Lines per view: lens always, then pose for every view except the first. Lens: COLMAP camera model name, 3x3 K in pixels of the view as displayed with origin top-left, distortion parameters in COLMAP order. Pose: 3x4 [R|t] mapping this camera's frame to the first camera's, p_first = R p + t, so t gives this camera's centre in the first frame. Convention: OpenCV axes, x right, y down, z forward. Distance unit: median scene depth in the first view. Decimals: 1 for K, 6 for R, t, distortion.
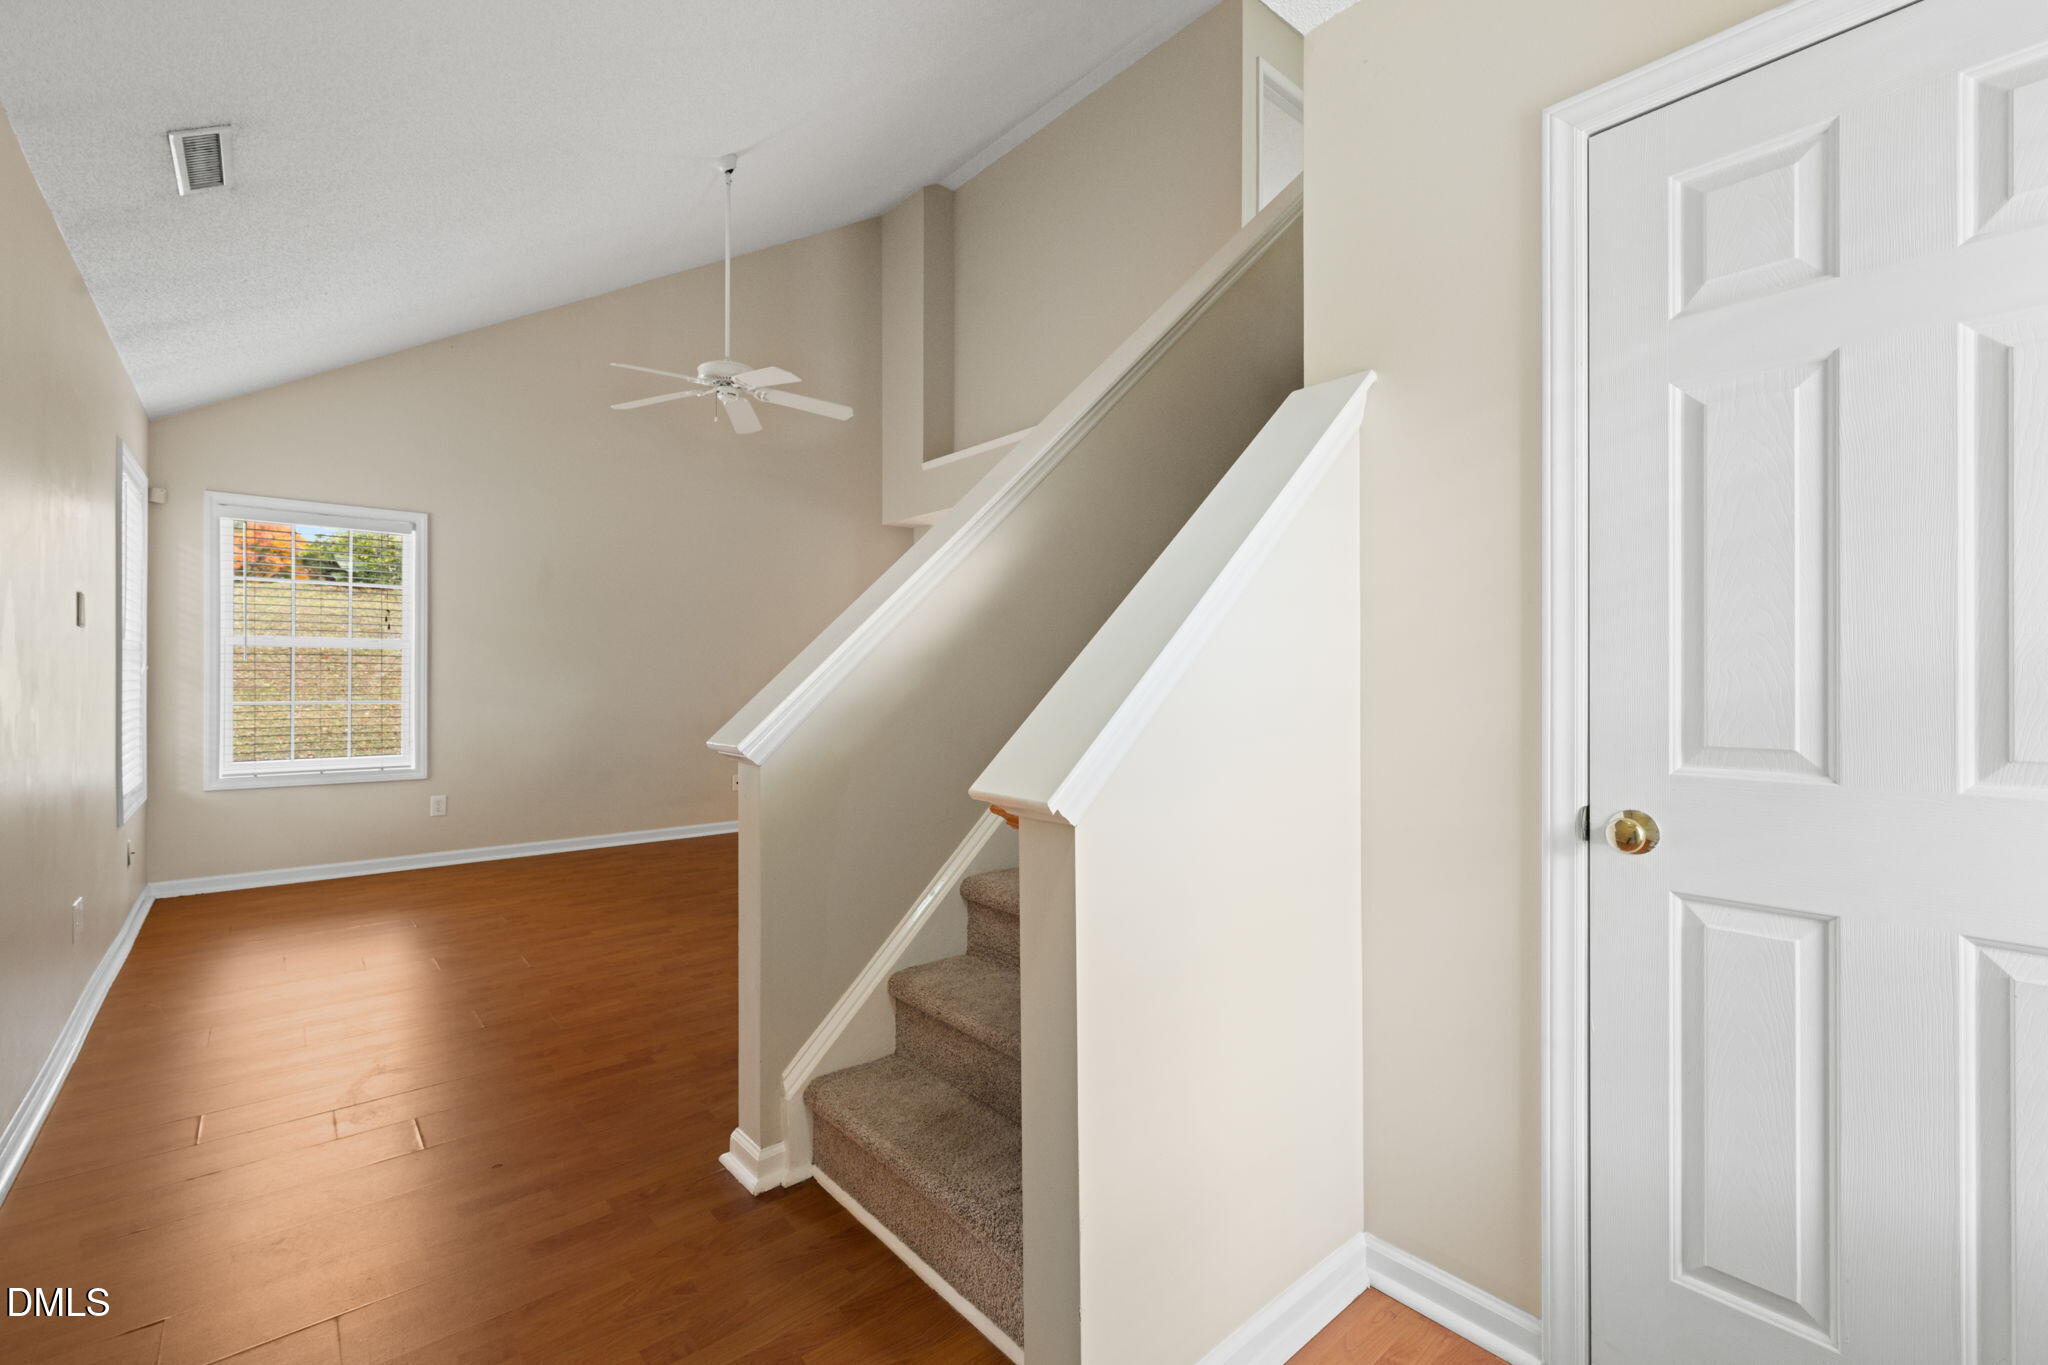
lens RADIAL K [[888.4, 0, 1036.9], [0, 888.4, 680.1], [0, 0, 1]] dist [-0.005864, 0.001838]
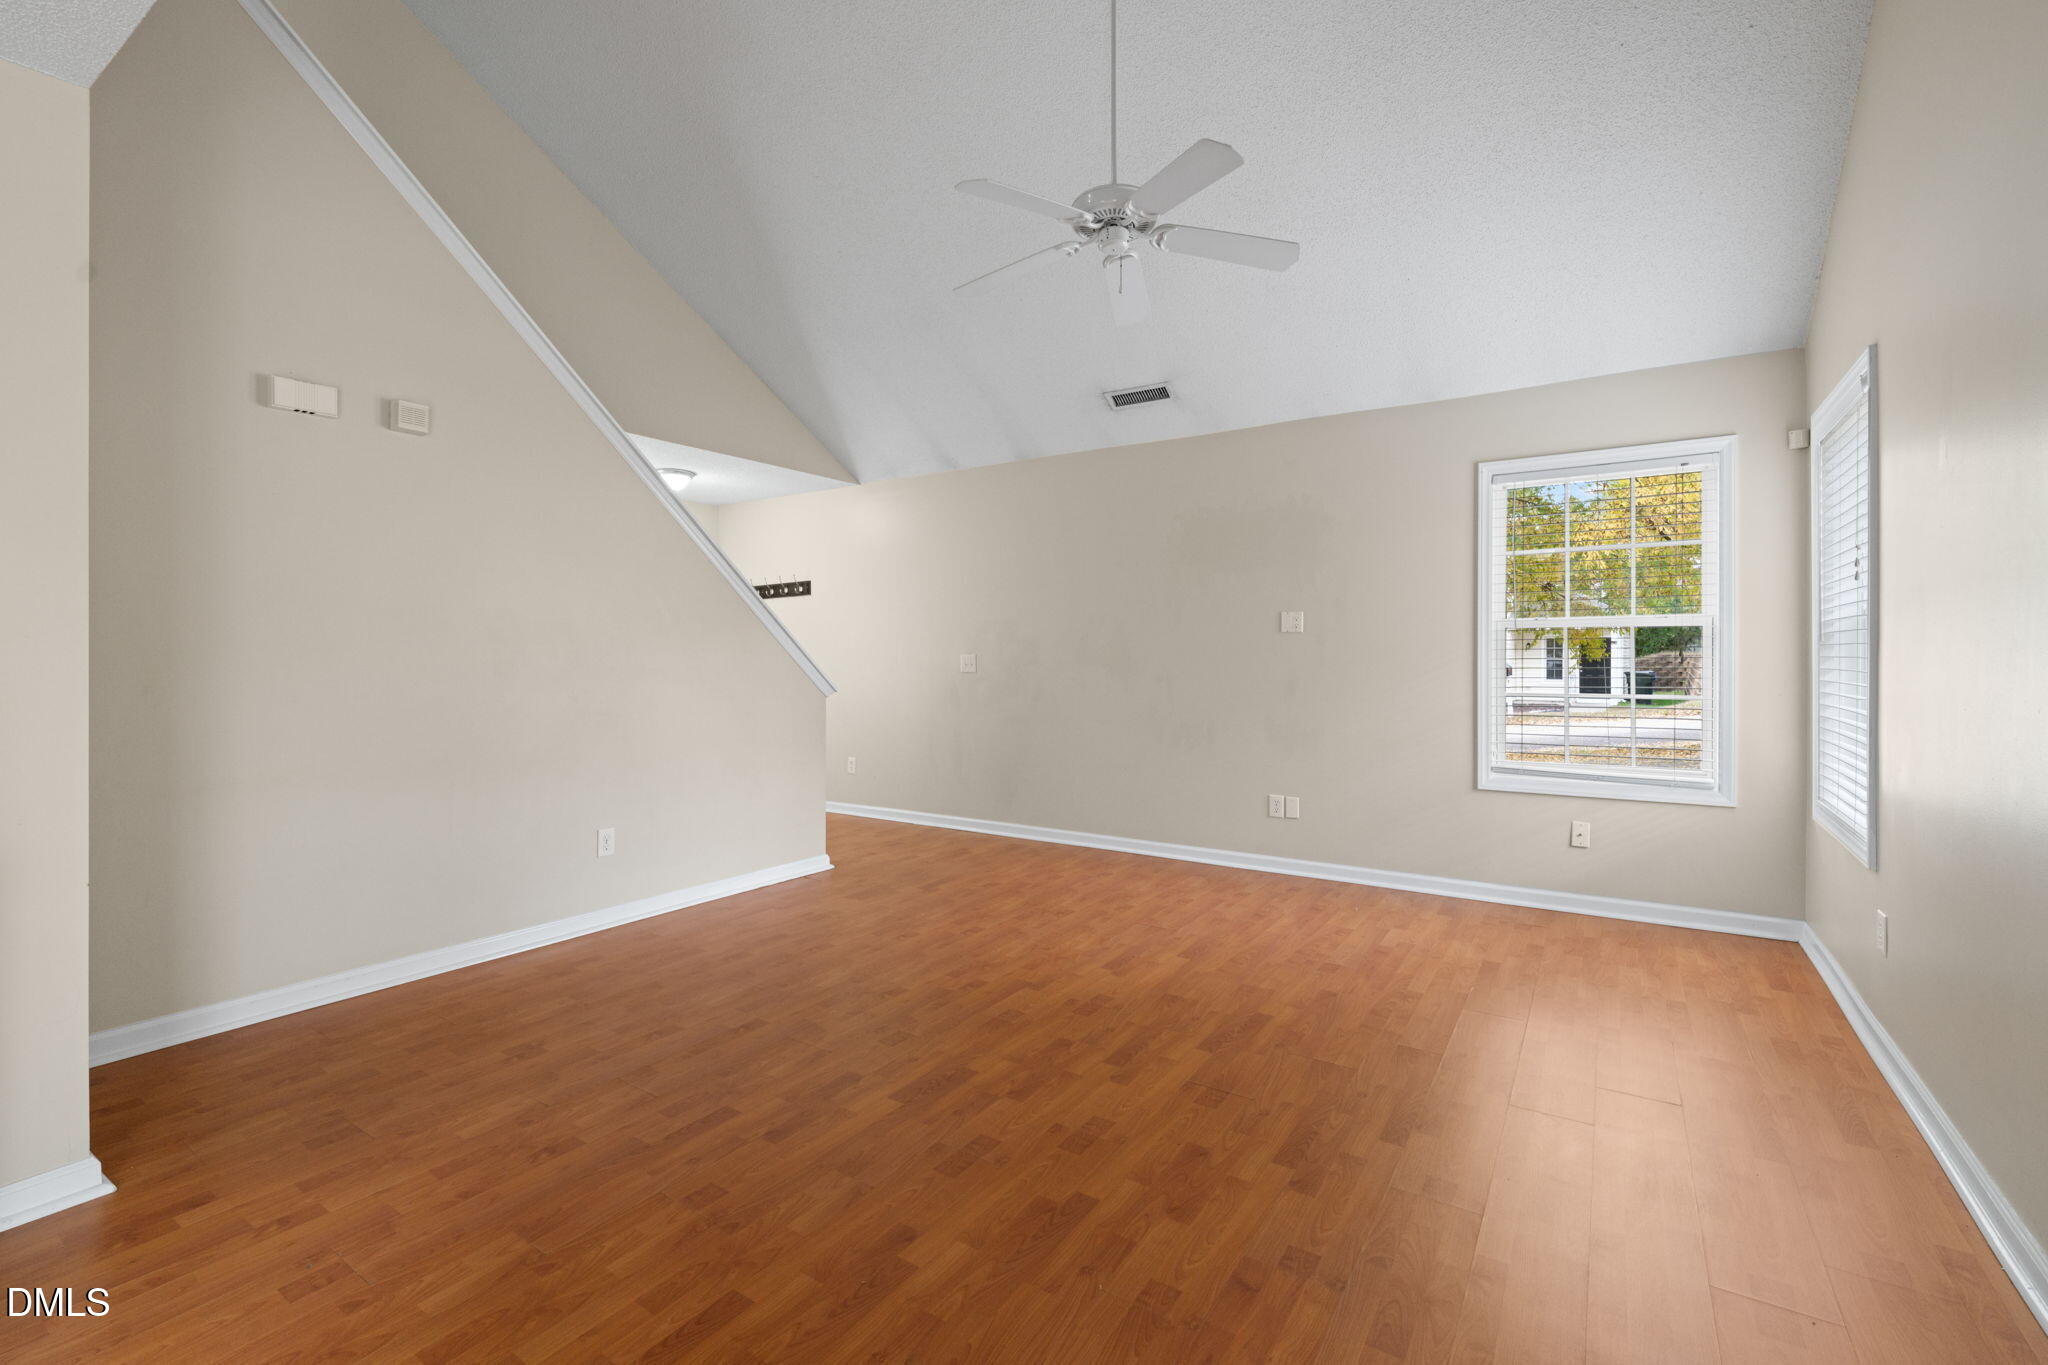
lens RADIAL K [[888.4, 0, 1016.2], [0, 888.4, 647.2], [0, 0, 1]] dist [-0.005864, 0.001838]
pose [[-0.964837, -0.004561, -0.262809, -0.095009], [-0.002838, 0.999972, -0.006935, -0.012585], [0.262833, -0.005945, -0.964823, 1.536846]]
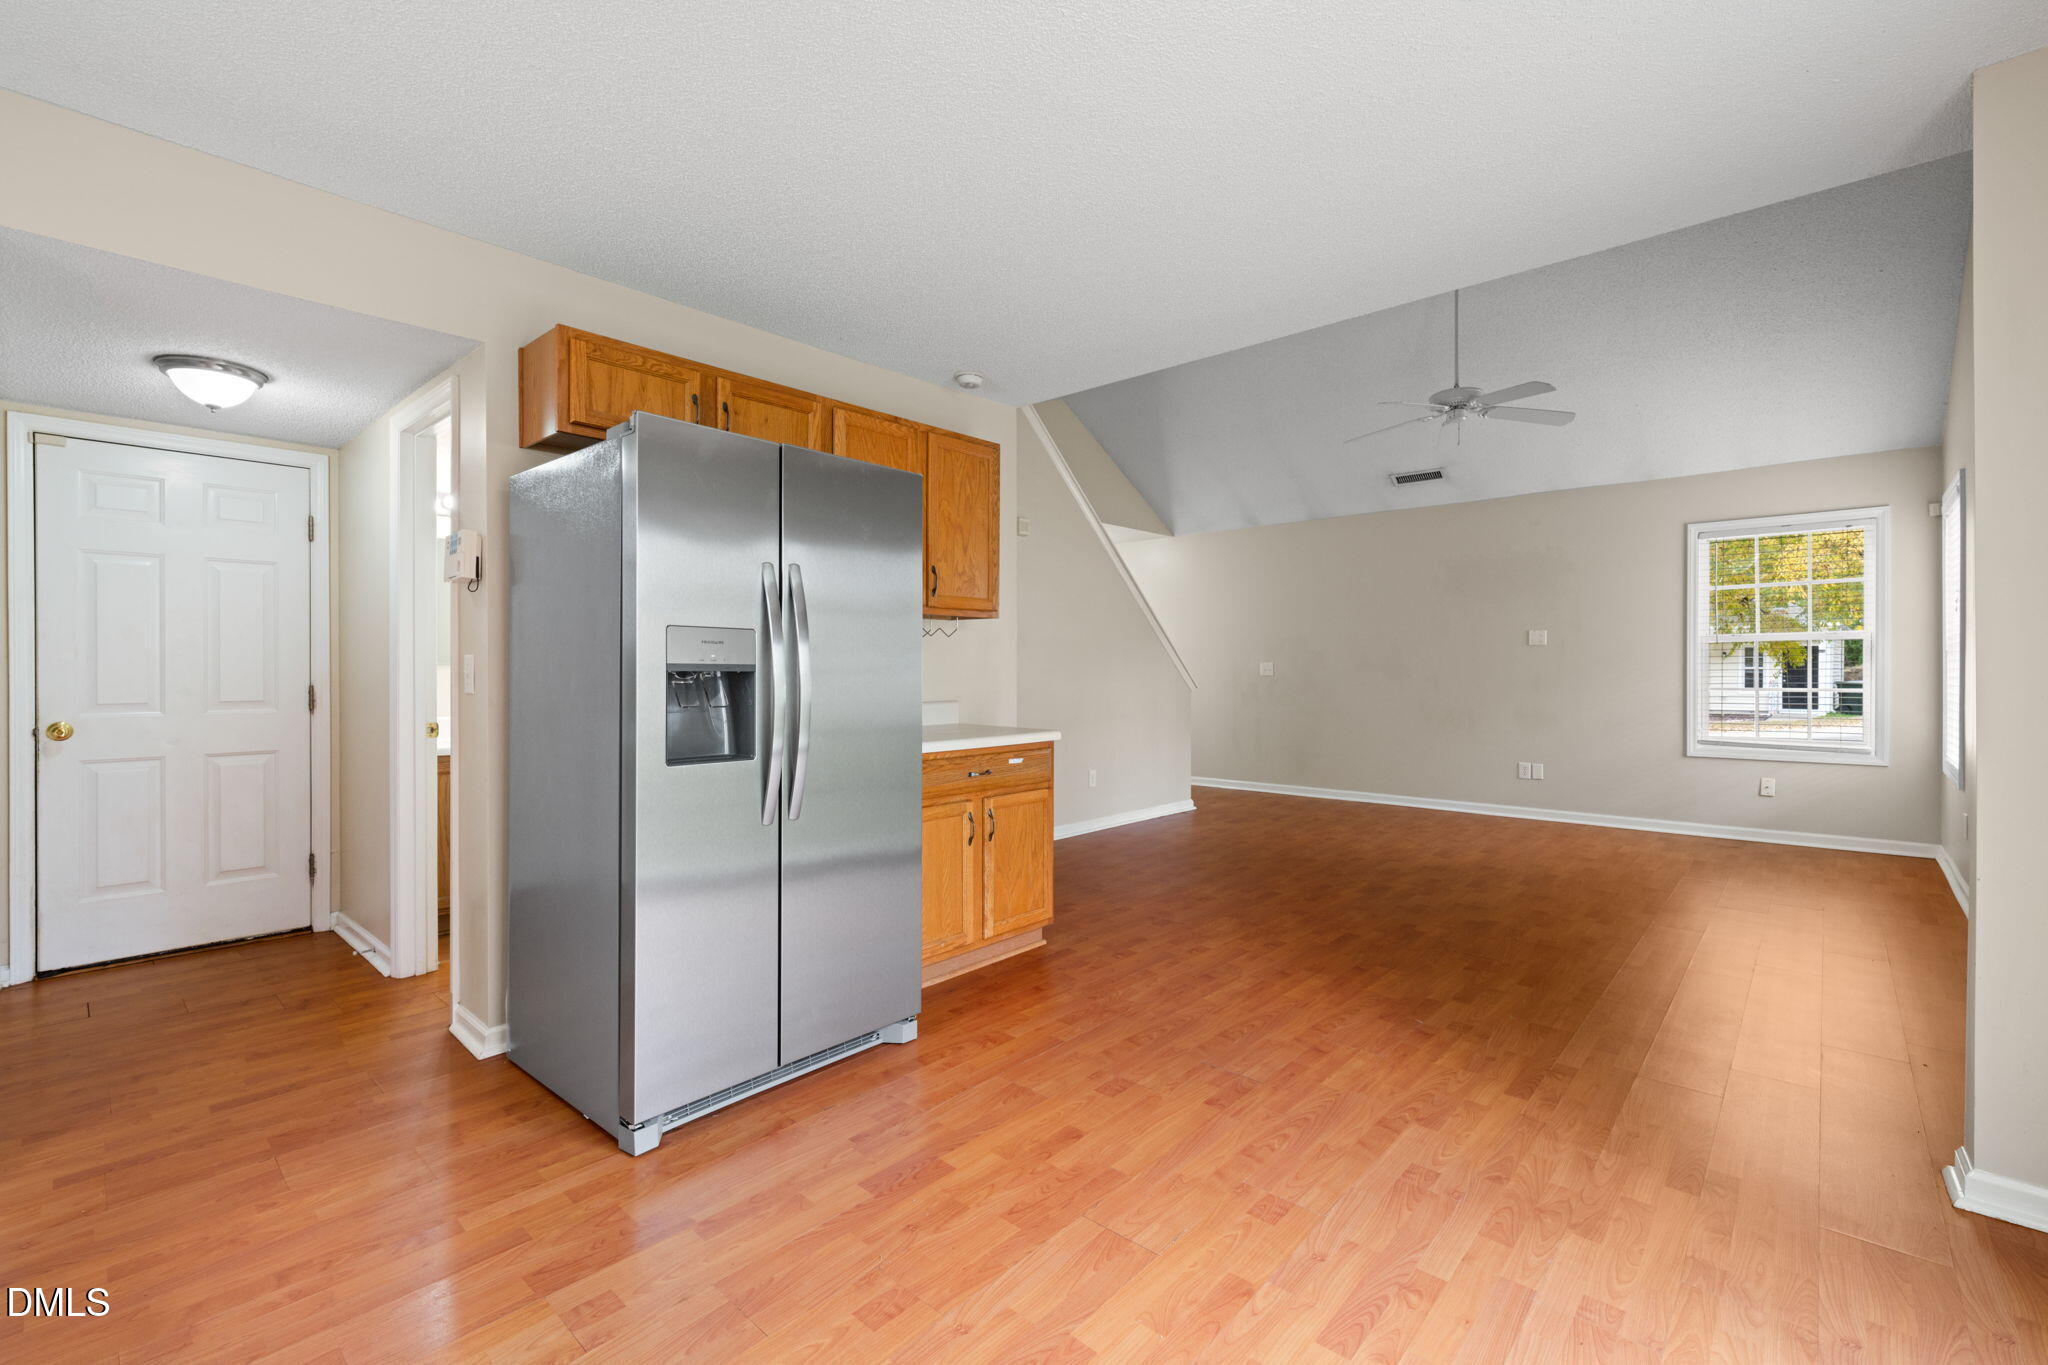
lens RADIAL K [[888.4, 0, 1011.3], [0, 888.4, 666.7], [0, 0, 1]] dist [-0.005864, 0.001838]
pose [[-0.993739, -0.000093, -0.111730, 0.321185], [-0.000230, 0.999999, 0.001210, -0.004913], [0.111730, 0.001228, -0.993738, 1.945165]]
